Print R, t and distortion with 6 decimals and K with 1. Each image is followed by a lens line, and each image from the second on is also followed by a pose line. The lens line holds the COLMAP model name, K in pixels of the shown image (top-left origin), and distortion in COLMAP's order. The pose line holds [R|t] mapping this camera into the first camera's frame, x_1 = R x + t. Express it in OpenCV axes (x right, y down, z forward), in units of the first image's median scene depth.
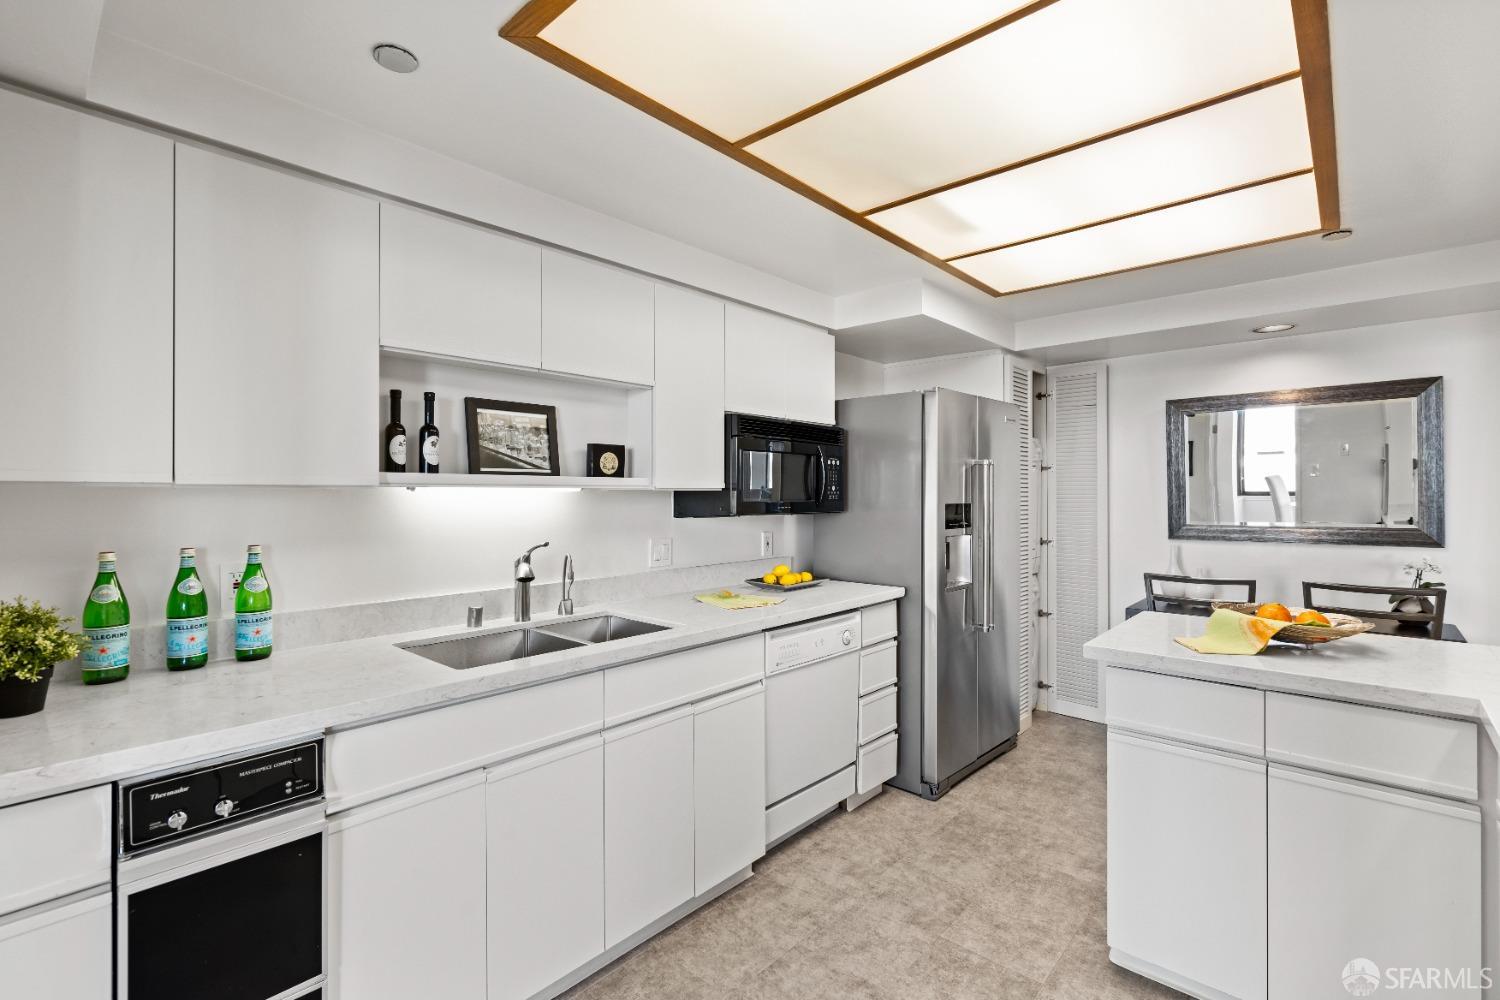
lens RADIAL K [[676.6, 0, 738.9], [0, 676.6, 493.8], [0, 0, 1]] dist [-0.003344, 0.000416]
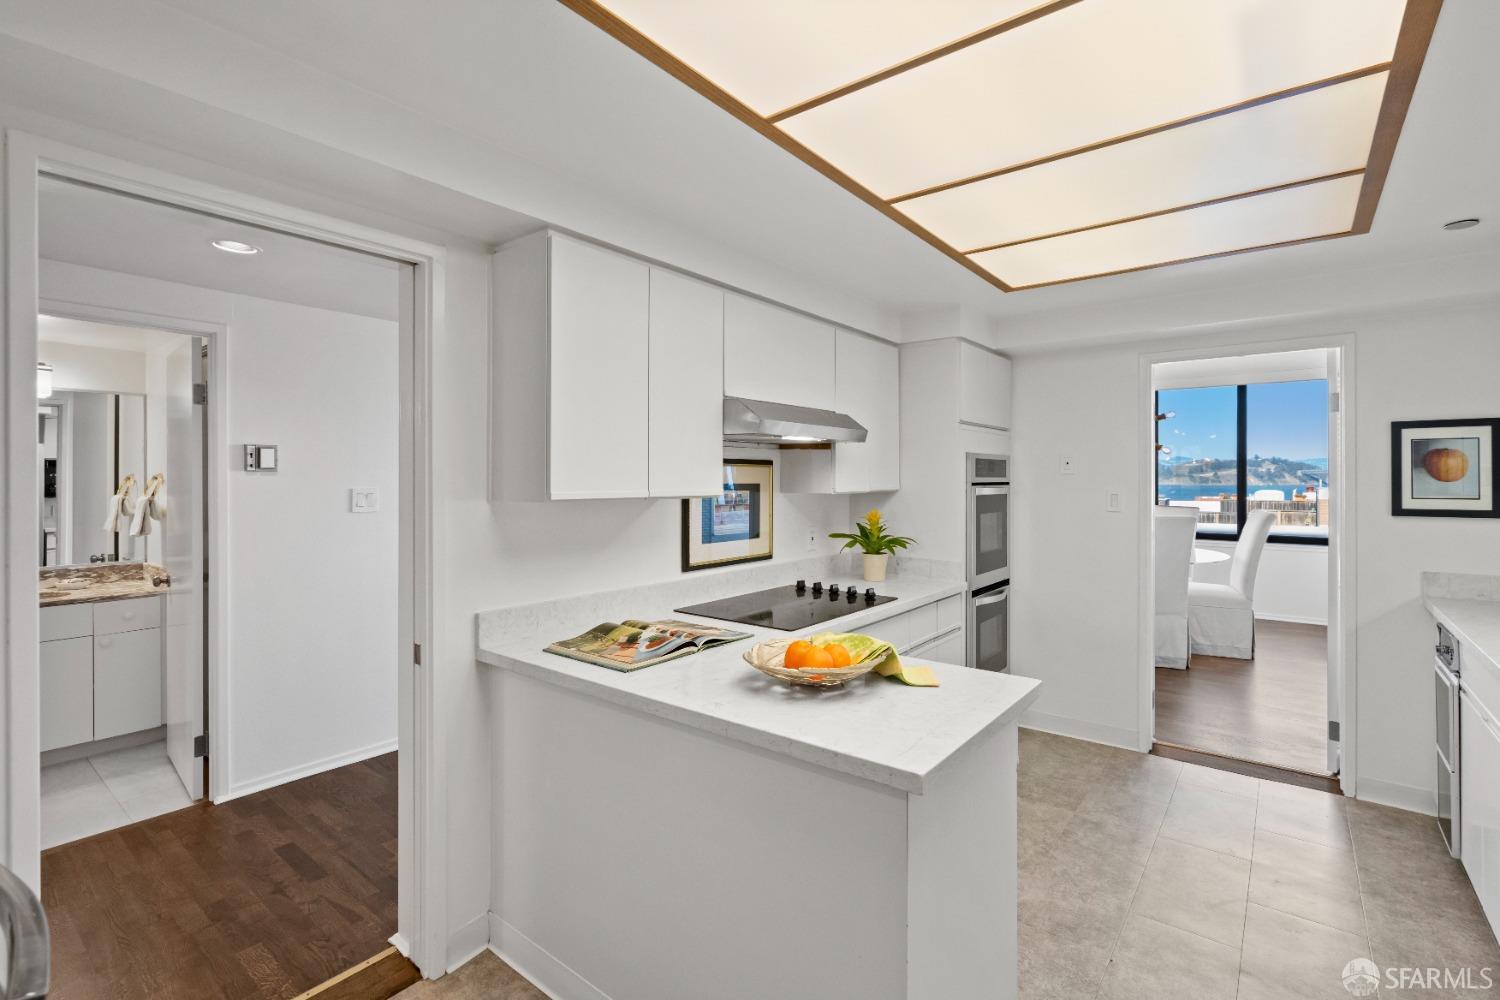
lens RADIAL K [[676.6, 0, 750.6], [0, 676.6, 478.9], [0, 0, 1]] dist [-0.003344, 0.000416]
pose [[-0.997889, 0.004318, -0.064806, 0.750732], [0.004011, 0.999980, 0.004873, -0.034613], [0.064826, 0.004603, -0.997886, 1.349096]]
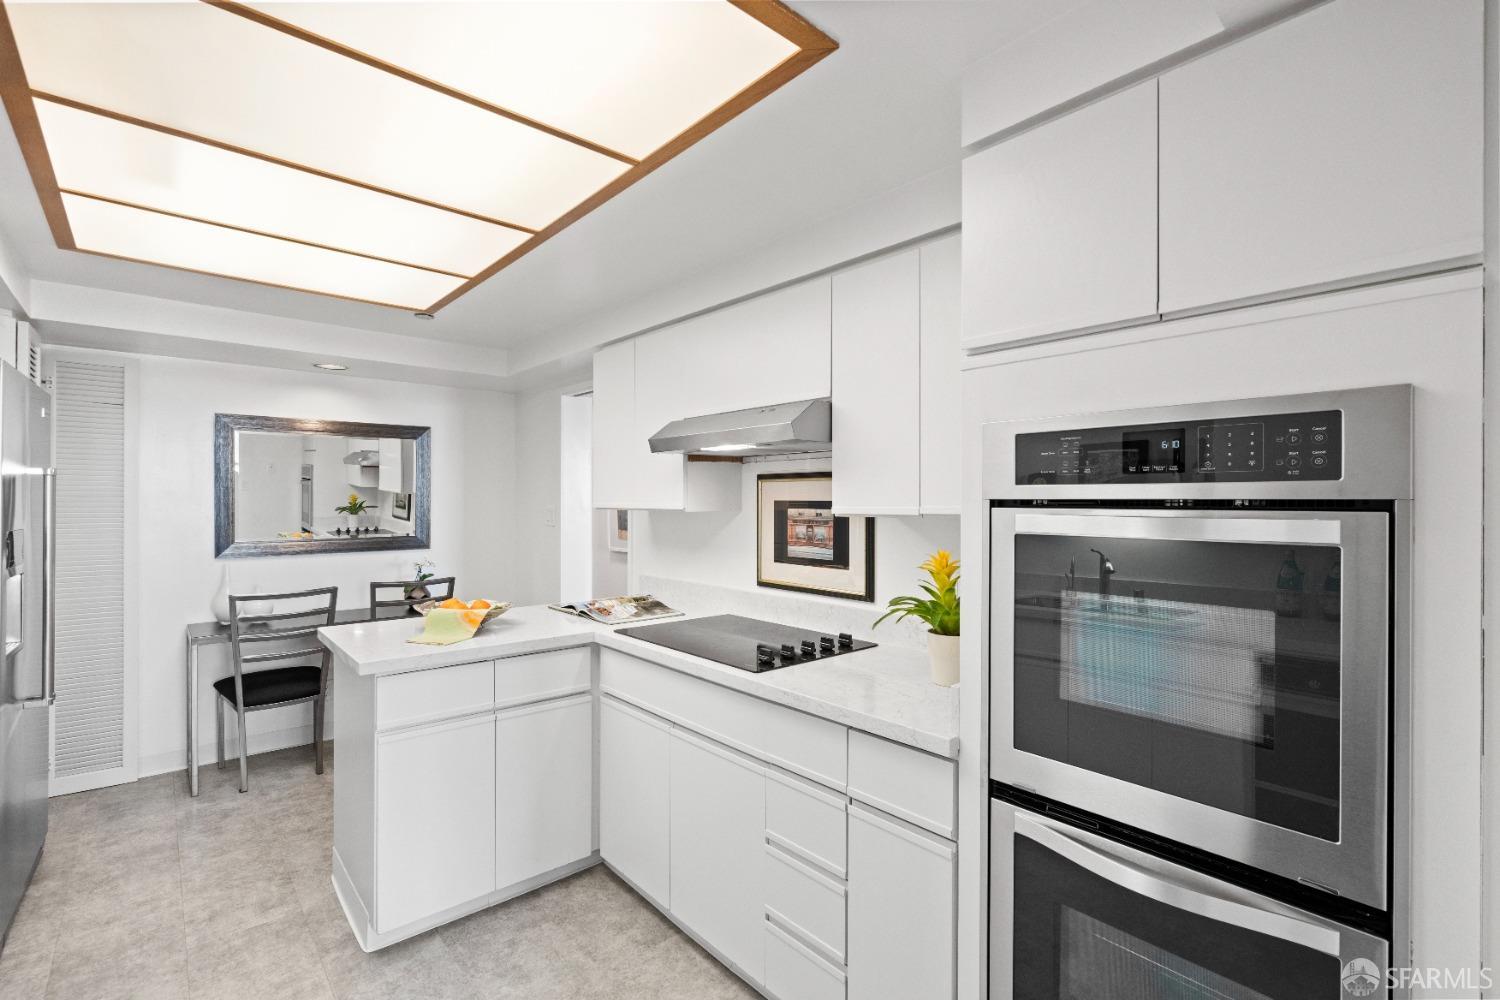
lens RADIAL K [[676.6, 0, 750.8], [0, 676.6, 506.6], [0, 0, 1]] dist [-0.003344, 0.000416]
pose [[0.106002, -0.002688, 0.994362, -0.294158], [-0.002980, 0.999991, 0.003020, -0.014618], [-0.994361, -0.003283, 0.105993, 0.184755]]
